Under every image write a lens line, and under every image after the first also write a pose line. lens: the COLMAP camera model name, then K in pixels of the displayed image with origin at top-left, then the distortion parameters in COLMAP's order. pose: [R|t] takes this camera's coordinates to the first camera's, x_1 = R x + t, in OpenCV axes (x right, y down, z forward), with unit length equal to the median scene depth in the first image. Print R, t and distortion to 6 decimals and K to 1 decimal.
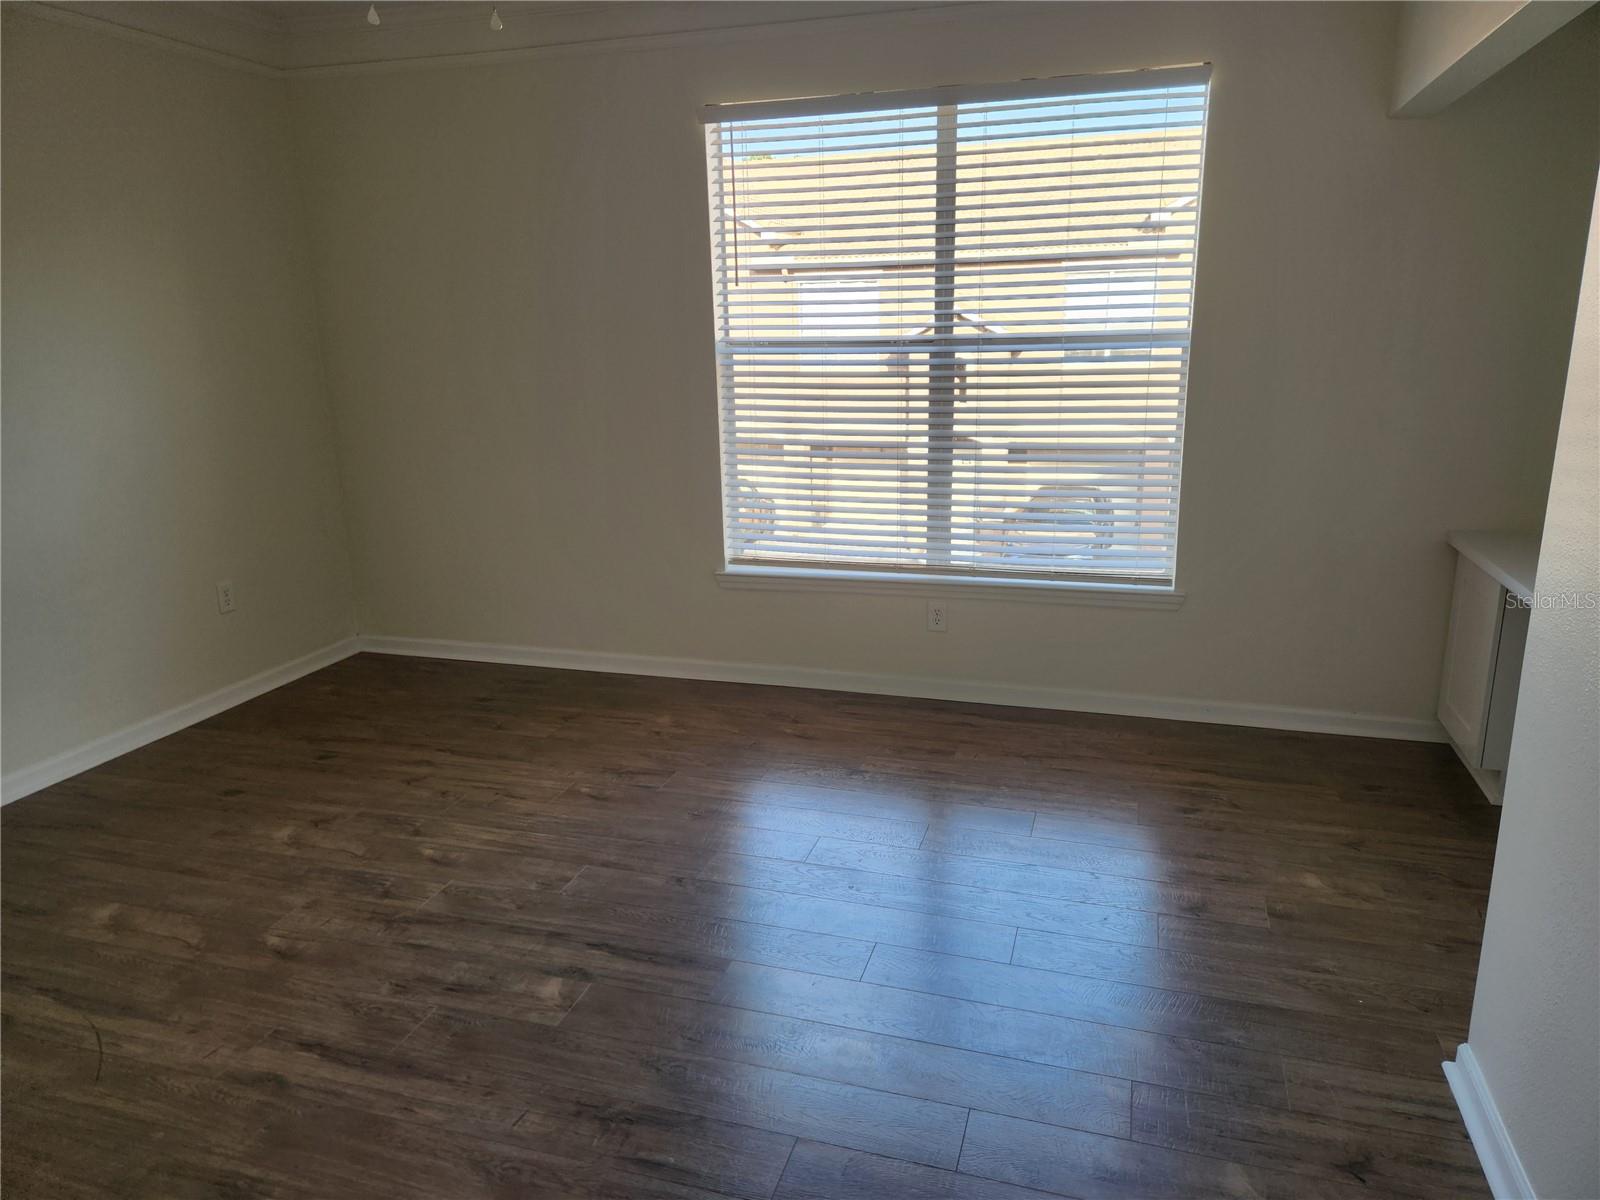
lens RADIAL K [[1065.4, 0, 800.1], [0, 1065.4, 602.5], [0, 0, 1]] dist [0.049132, -0.048643]
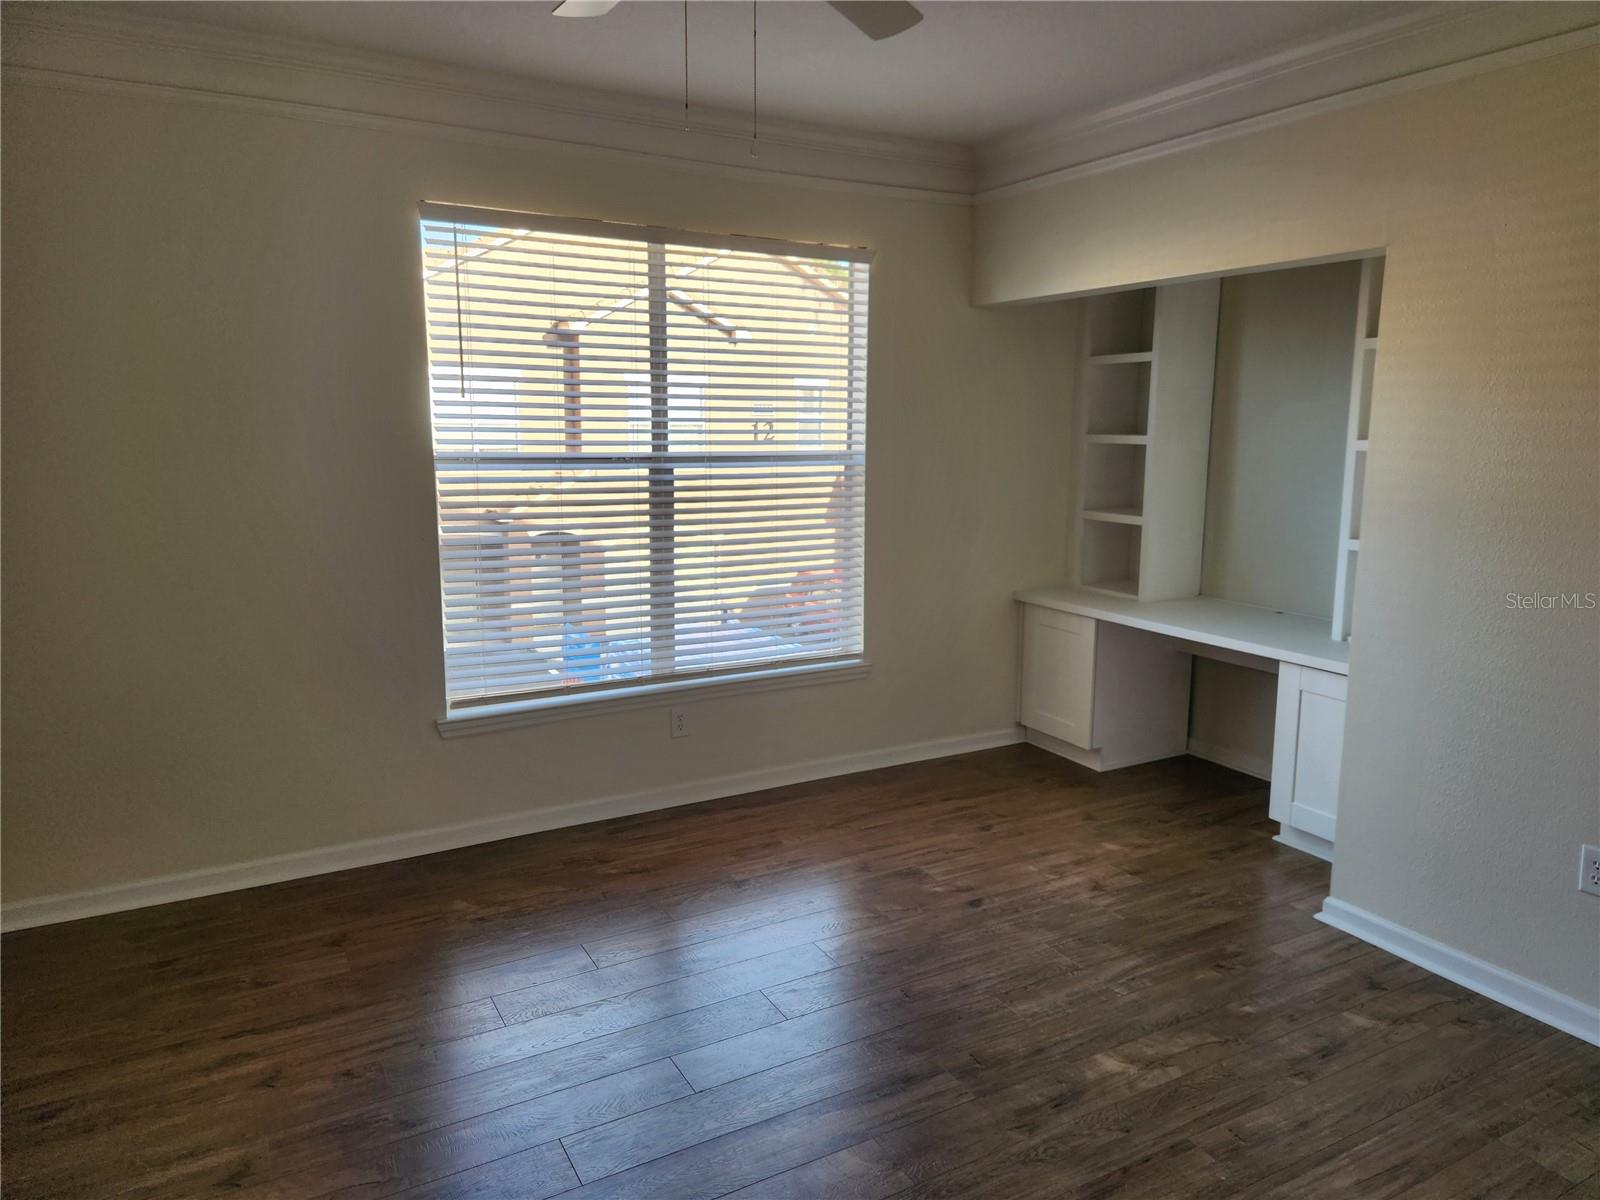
lens RADIAL K [[1065.4, 0, 802.8], [0, 1065.4, 584.0], [0, 0, 1]] dist [0.049132, -0.048643]
pose [[0.684740, -0.084865, 0.723829, -0.559814], [0.168015, 0.984825, -0.043476, -0.057637], [-0.709156, 0.151384, 0.688608, 0.212509]]
